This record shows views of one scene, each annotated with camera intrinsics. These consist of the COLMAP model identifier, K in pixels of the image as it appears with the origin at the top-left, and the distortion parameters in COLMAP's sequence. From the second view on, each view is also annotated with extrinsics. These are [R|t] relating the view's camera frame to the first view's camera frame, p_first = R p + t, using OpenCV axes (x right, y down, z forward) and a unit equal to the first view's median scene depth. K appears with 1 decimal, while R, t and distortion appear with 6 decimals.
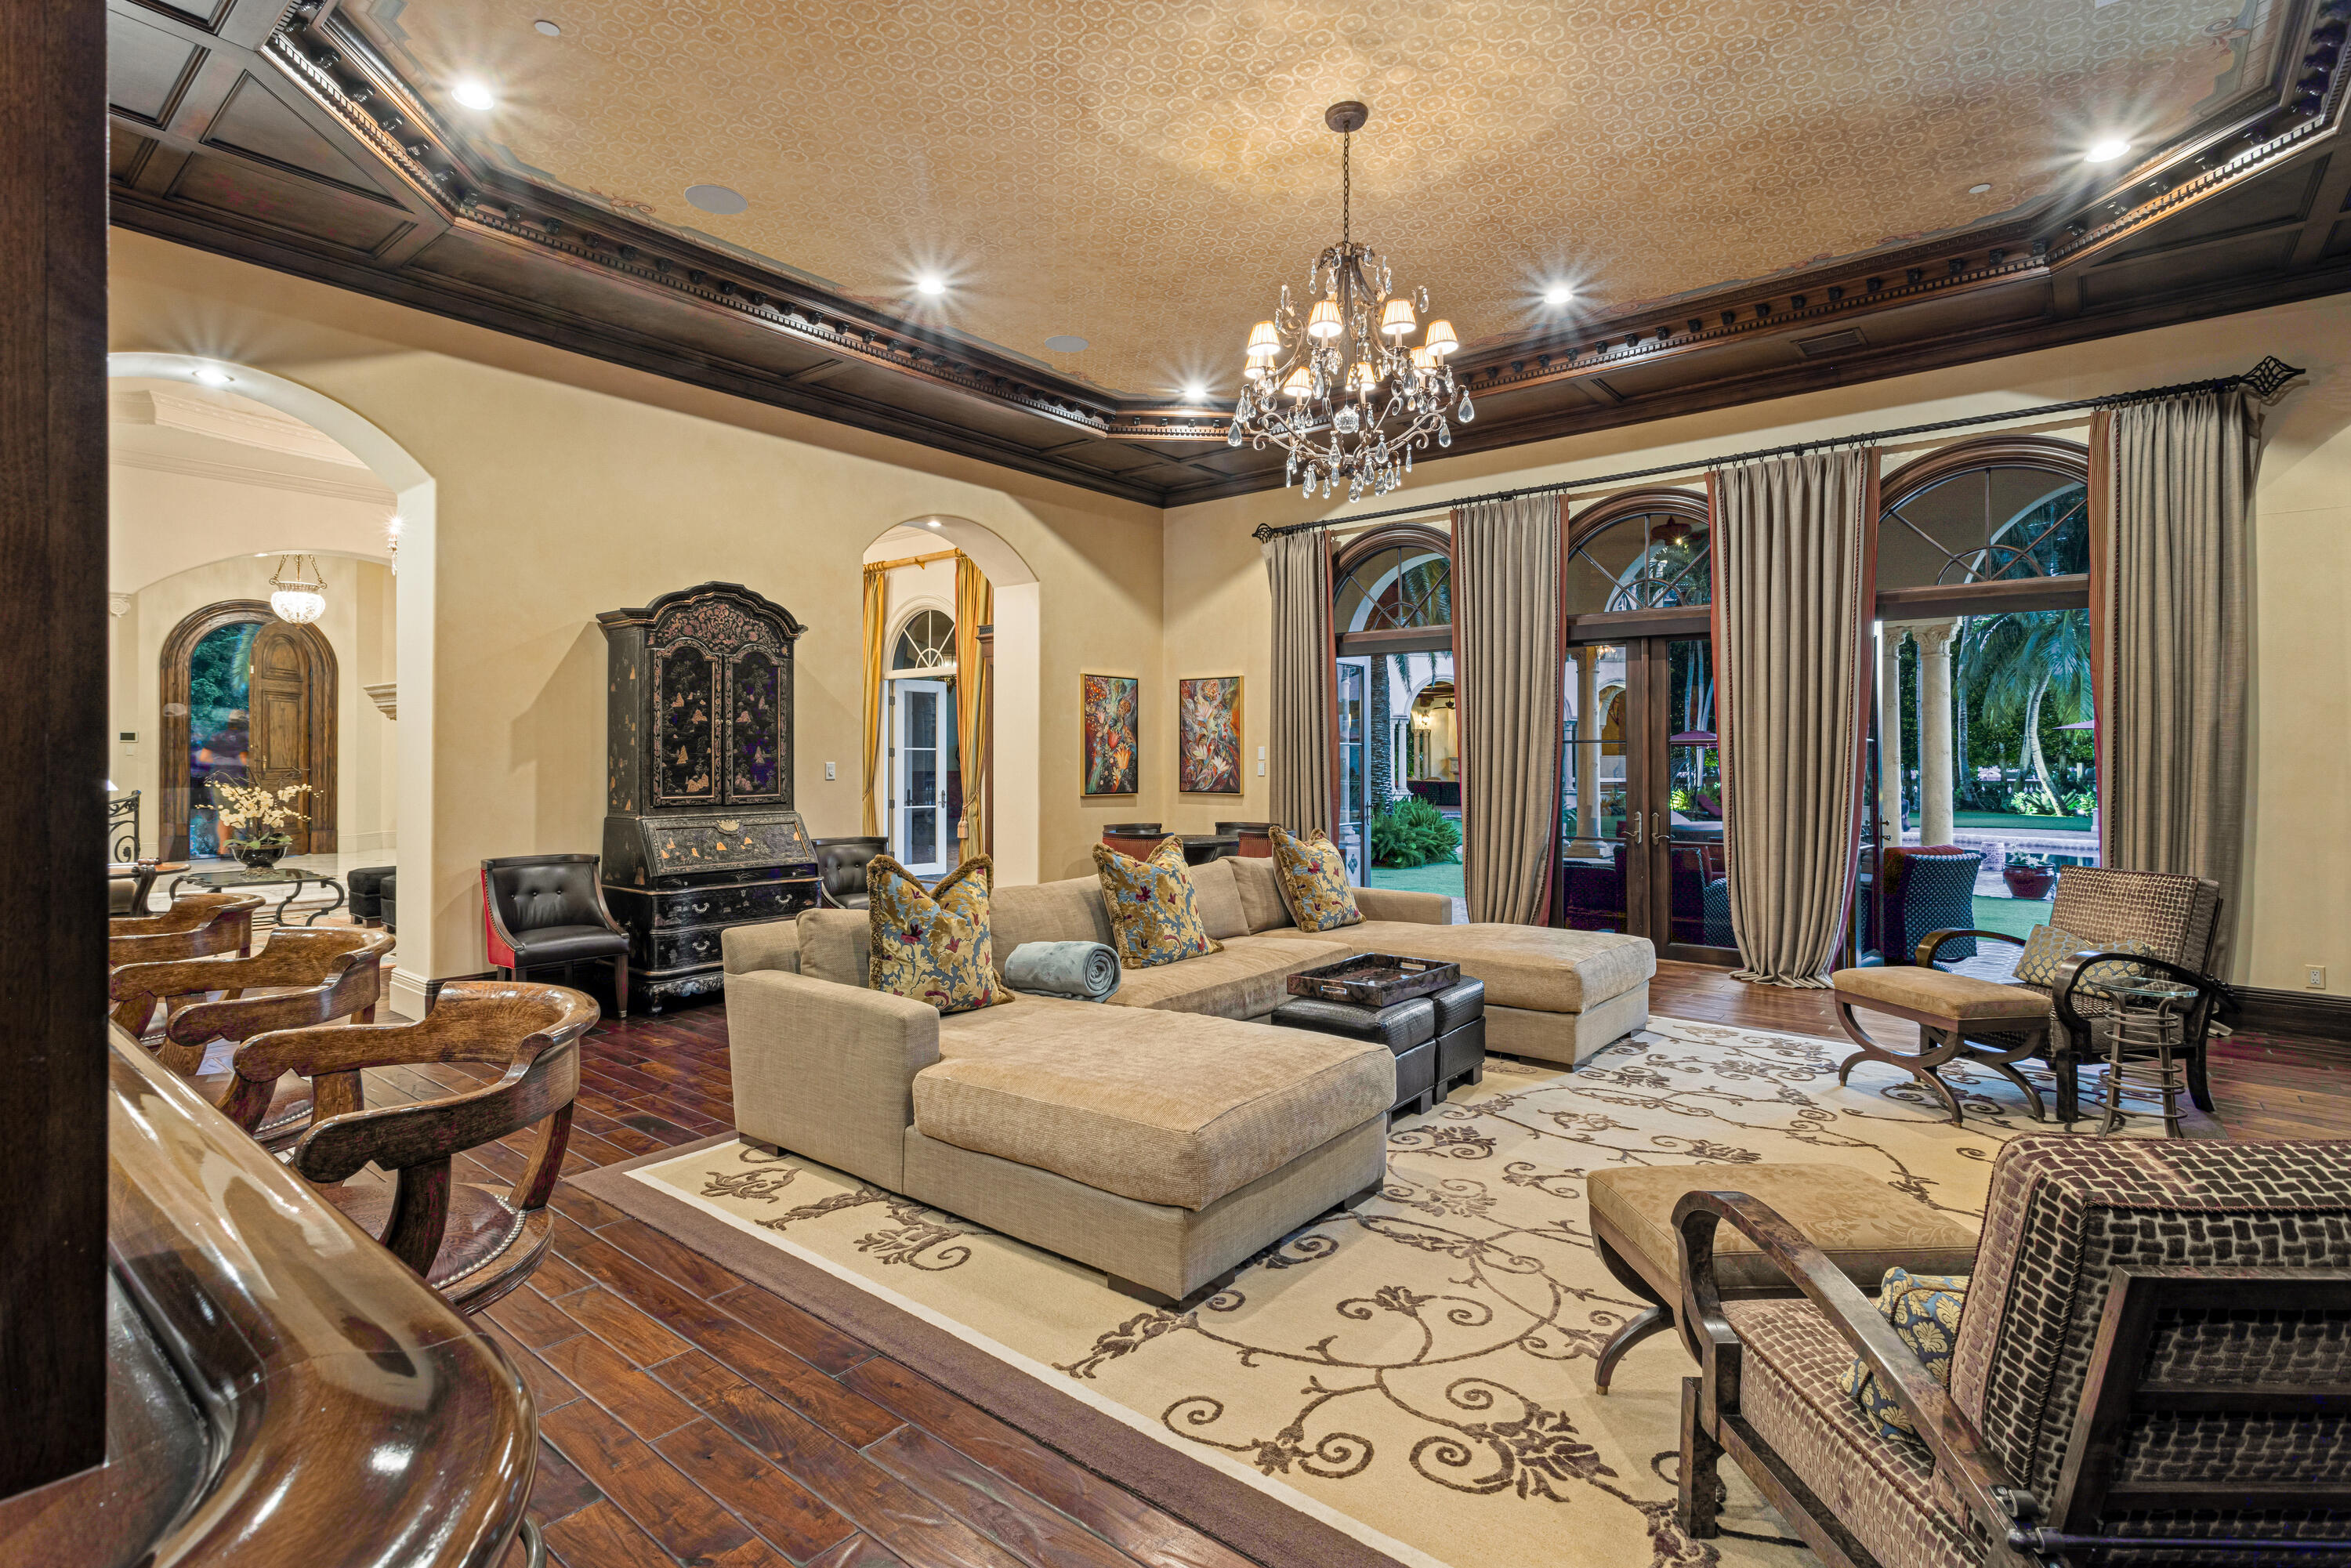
lens RADIAL K [[1122.1, 0, 1163.4], [0, 1122.1, 769.1], [0, 0, 1]] dist [0.001884, 0.000251]
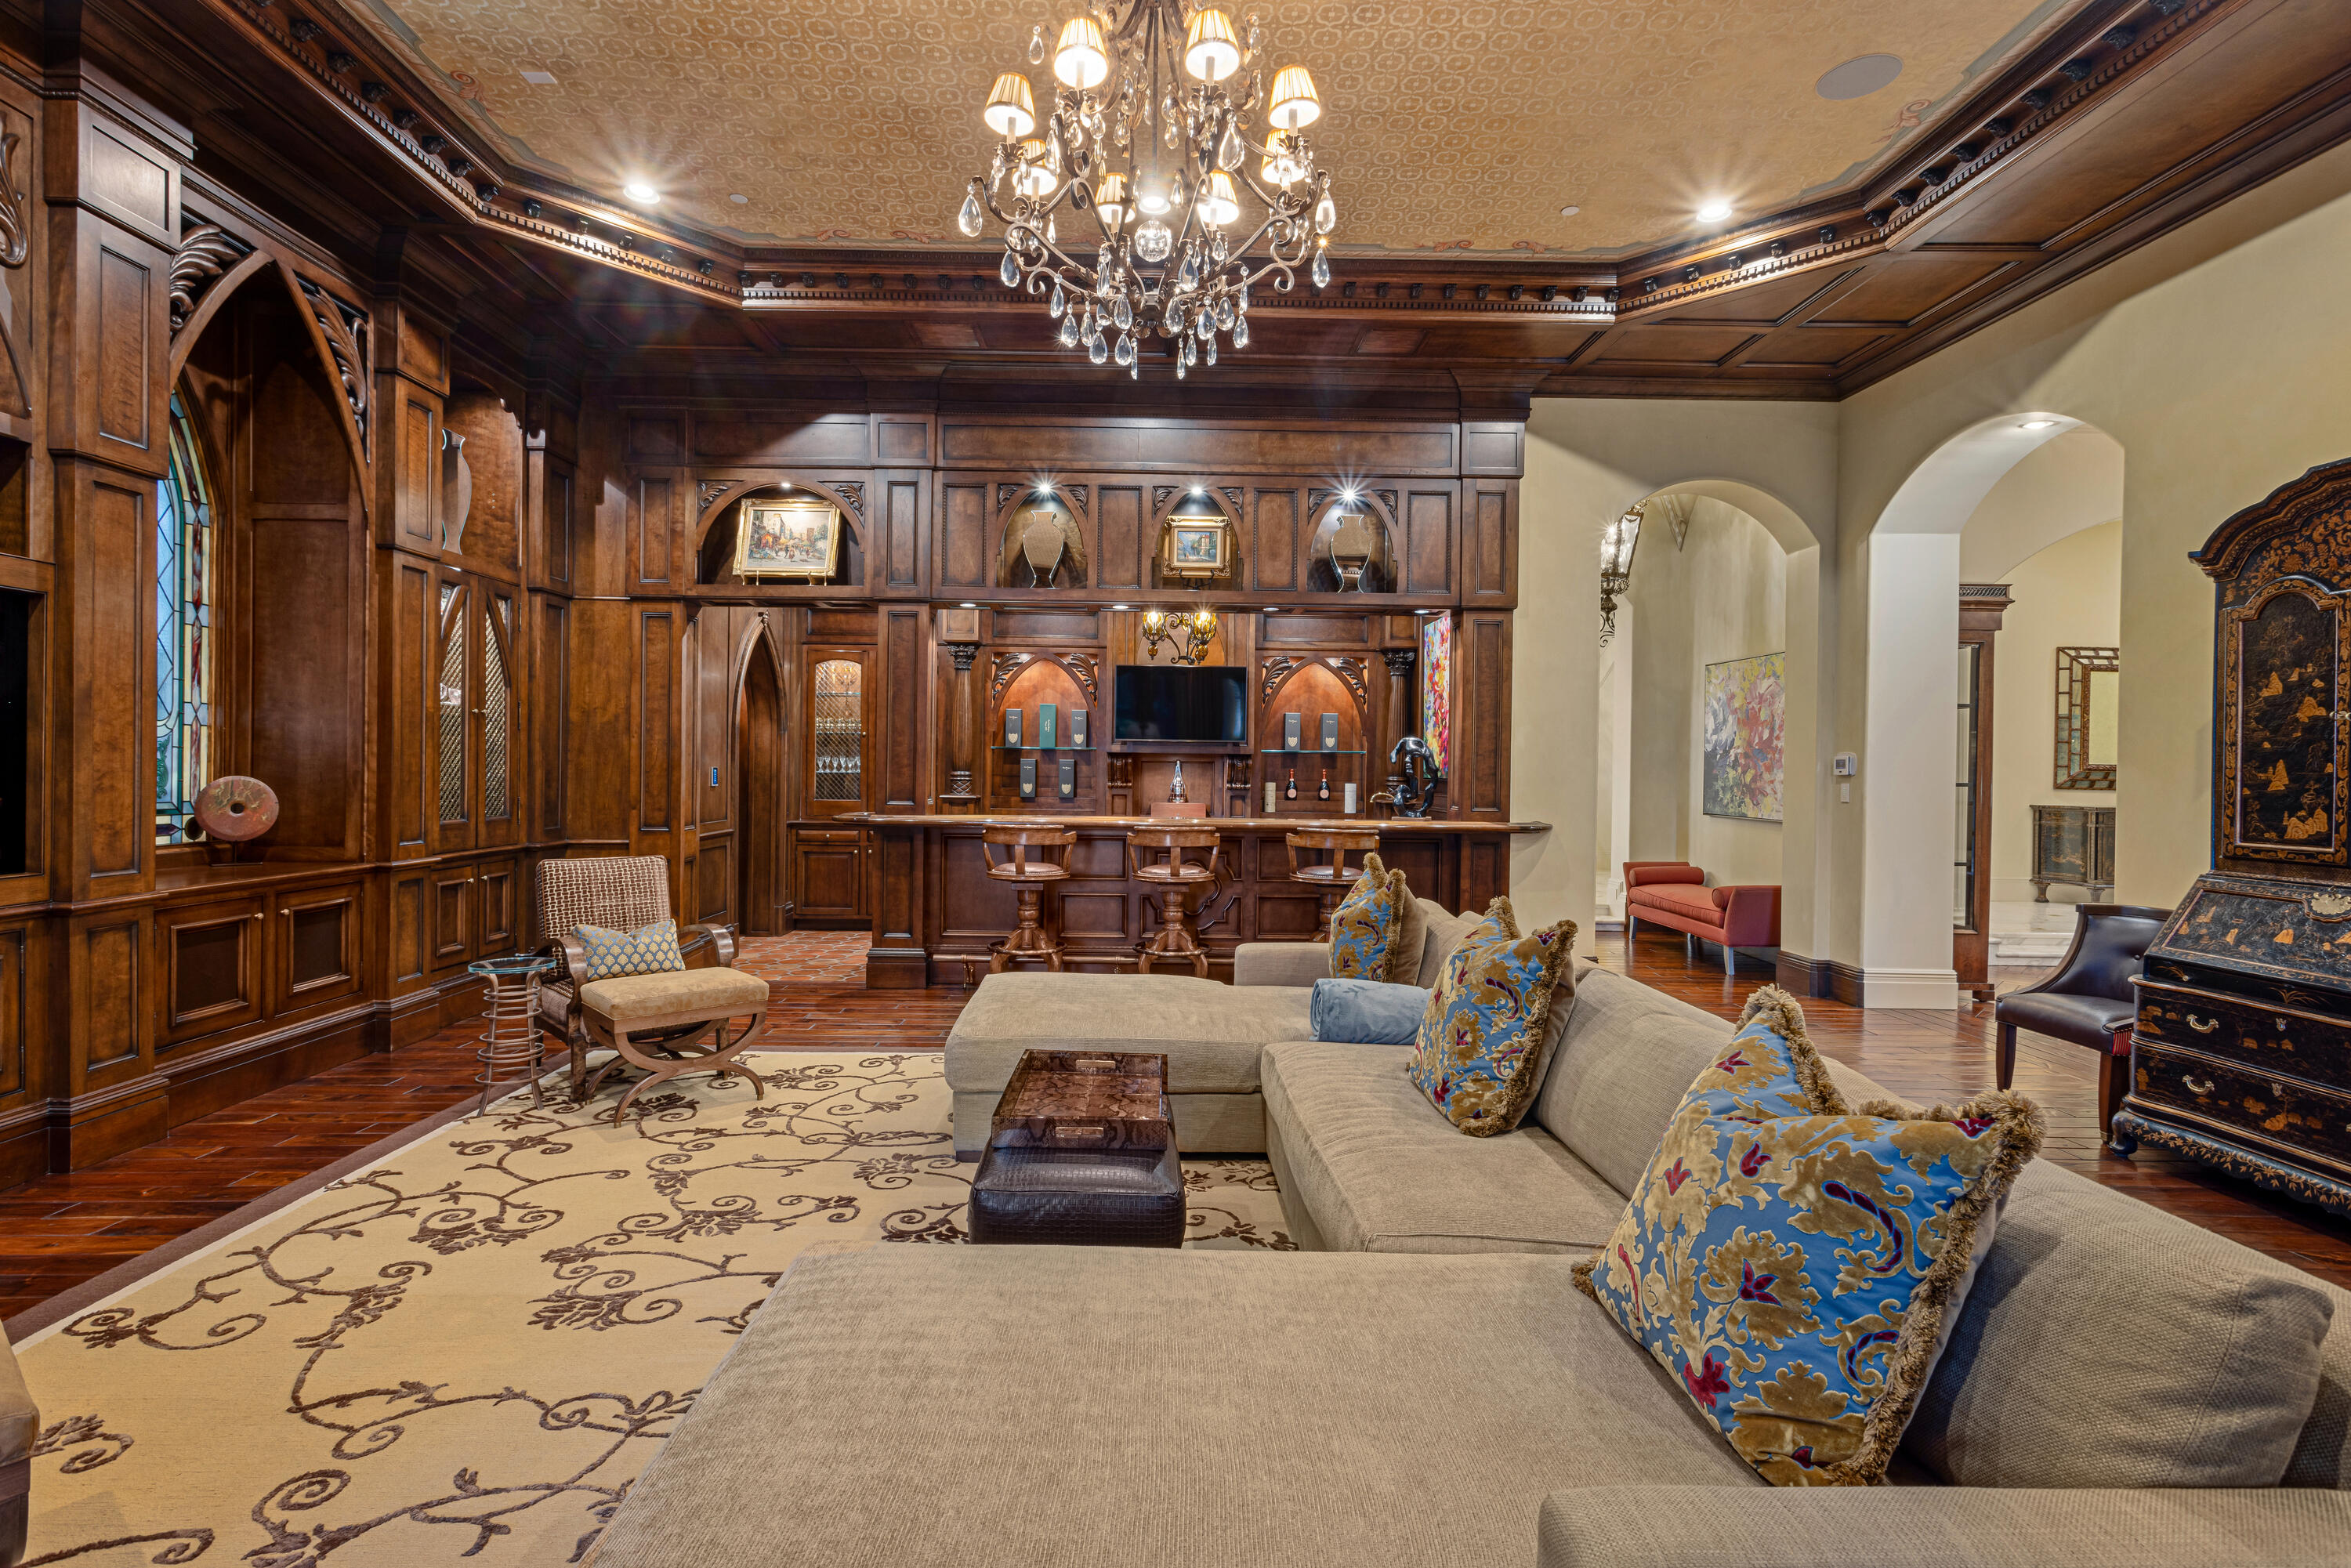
lens RADIAL K [[1122.1, 0, 1161.3], [0, 1122.1, 776.1], [0, 0, 1]] dist [0.001884, 0.000251]
pose [[-0.763362, -0.005659, -0.645946, 0.647008], [-0.018997, 0.999726, 0.013692, -0.014545], [0.645691, 0.022723, -0.763260, 1.687077]]
